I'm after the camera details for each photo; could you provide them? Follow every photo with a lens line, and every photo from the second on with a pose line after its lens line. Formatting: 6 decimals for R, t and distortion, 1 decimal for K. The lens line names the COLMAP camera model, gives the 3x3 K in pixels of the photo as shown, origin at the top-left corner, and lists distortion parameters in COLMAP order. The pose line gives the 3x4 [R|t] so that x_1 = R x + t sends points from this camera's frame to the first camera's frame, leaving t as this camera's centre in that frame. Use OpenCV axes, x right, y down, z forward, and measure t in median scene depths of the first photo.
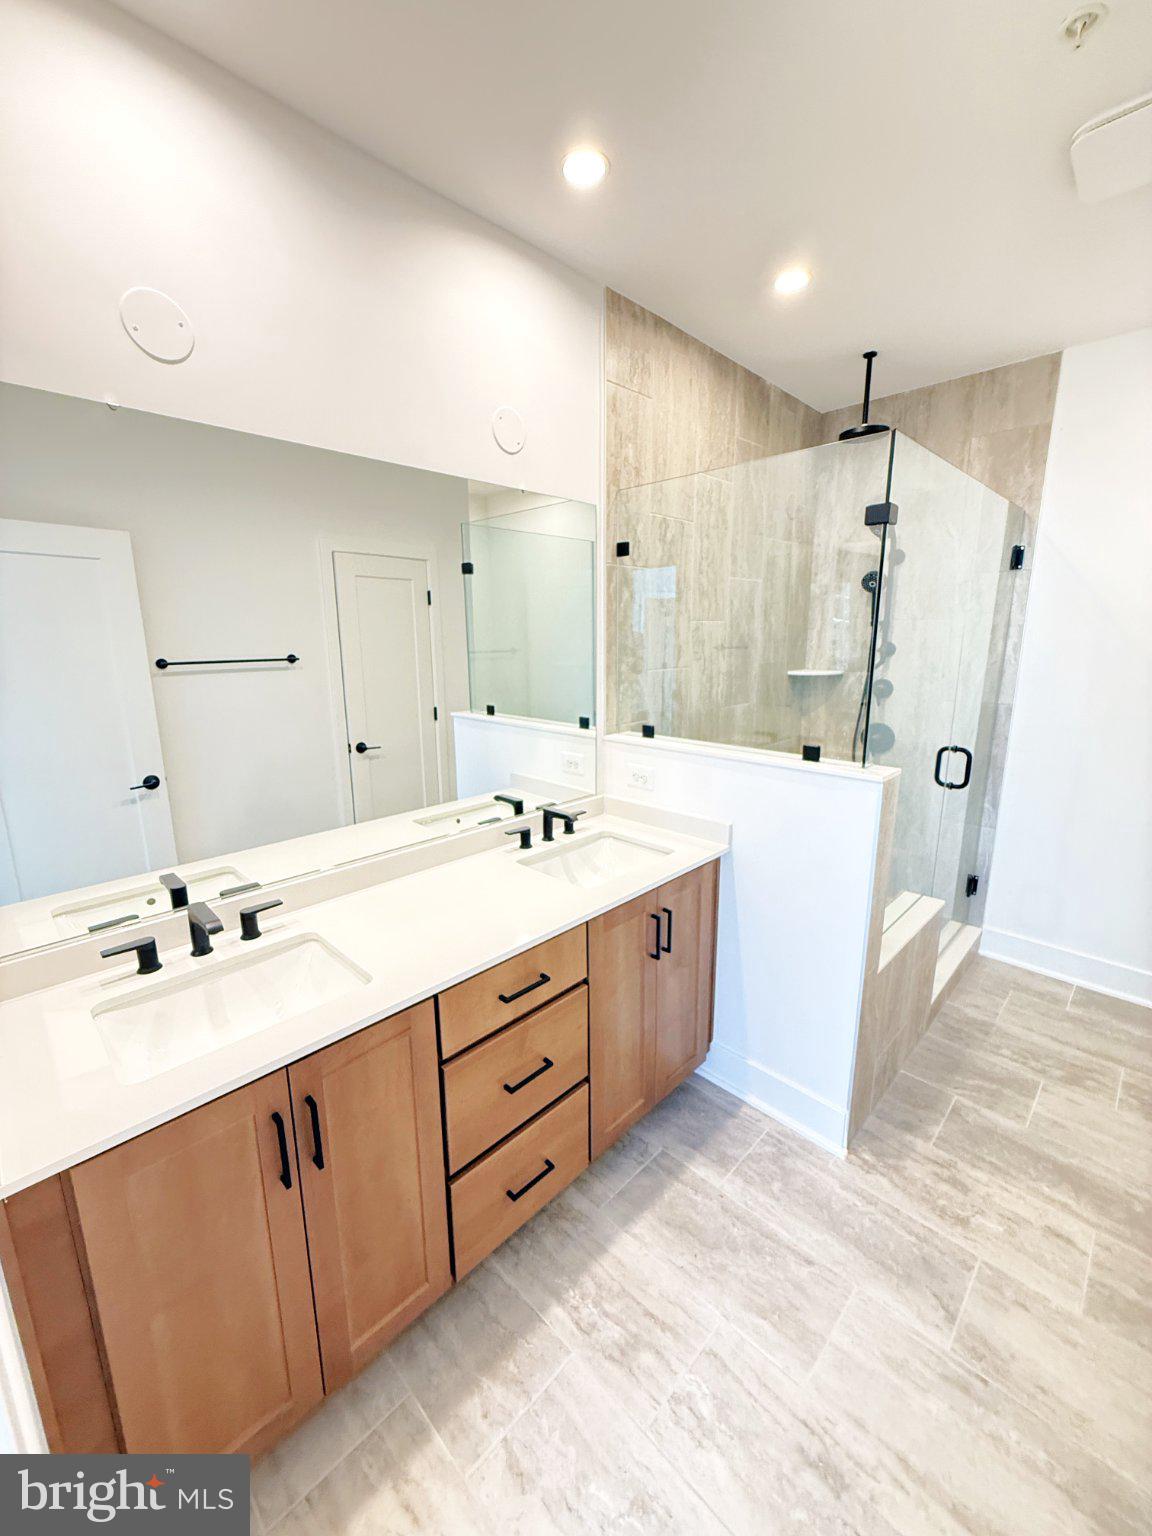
lens RADIAL K [[613.2, 0, 576.8], [0, 613.2, 762.3], [0, 0, 1]] dist [-0.000063, 0.000038]
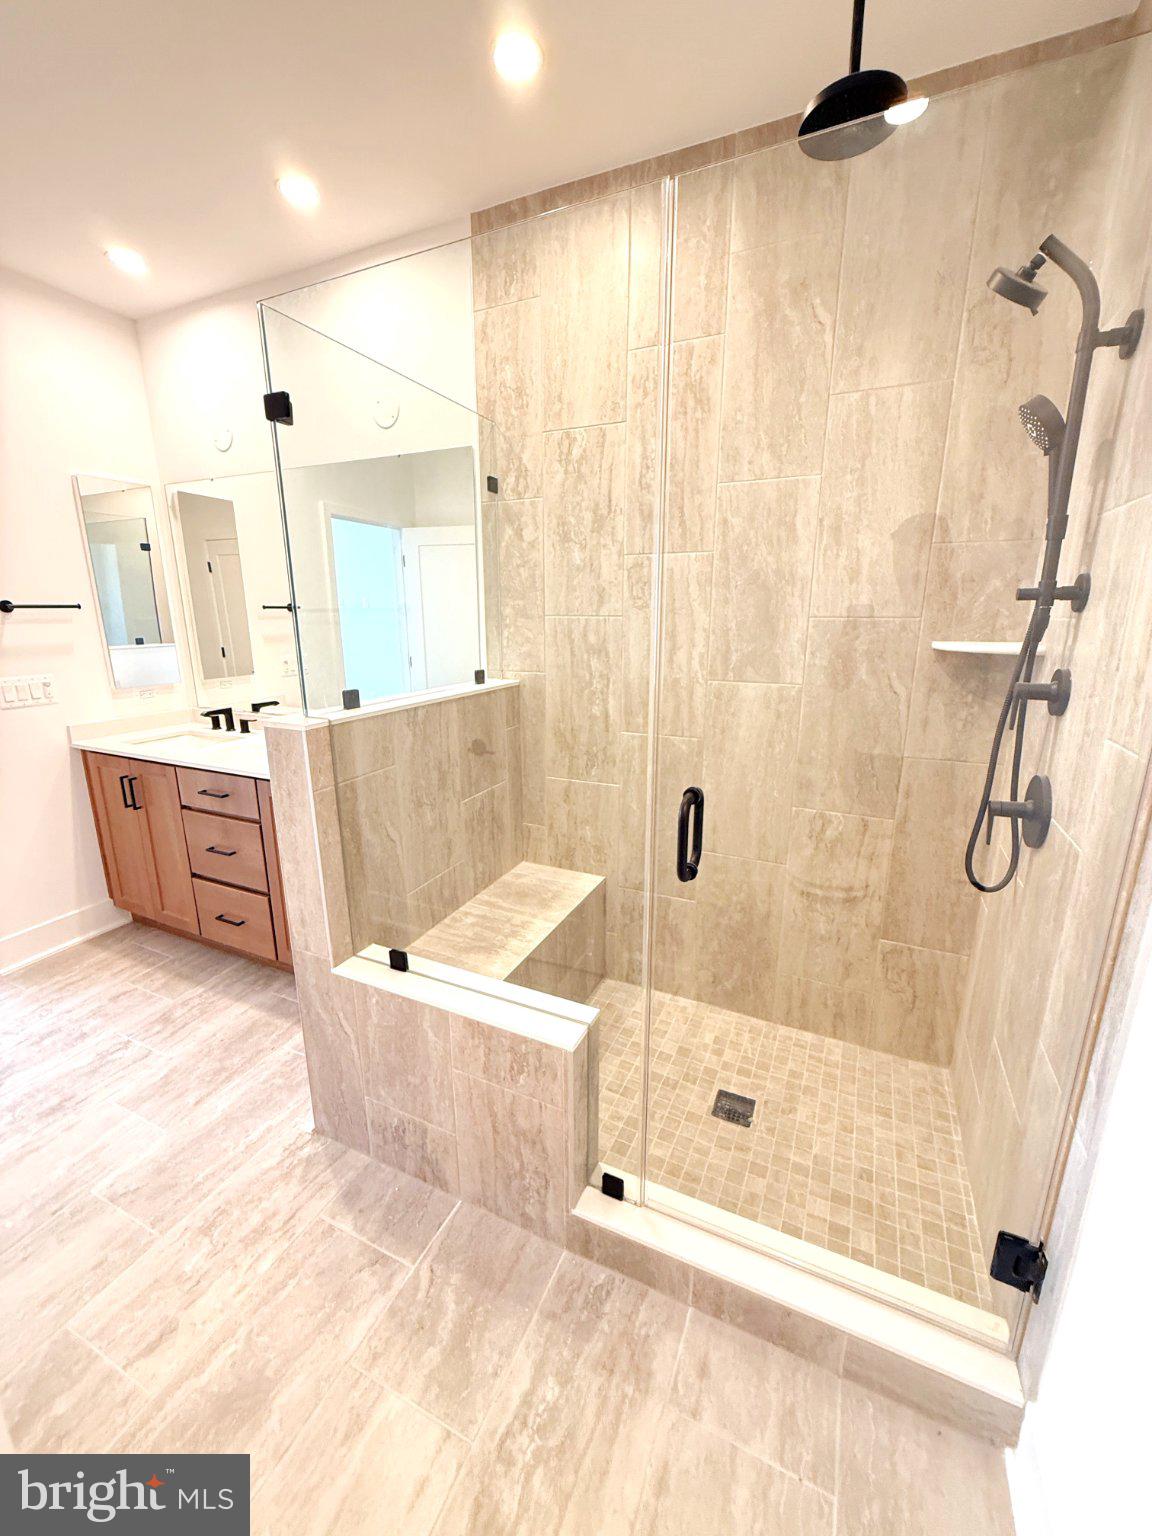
lens RADIAL K [[613.2, 0, 576.8], [0, 613.2, 762.3], [0, 0, 1]] dist [-0.000063, 0.000038]
pose [[0.343470, 0.236496, -0.908899, 1.134977], [-0.194584, 0.964695, 0.177482, -0.128792], [0.918785, 0.115898, 0.377363, 0.838134]]
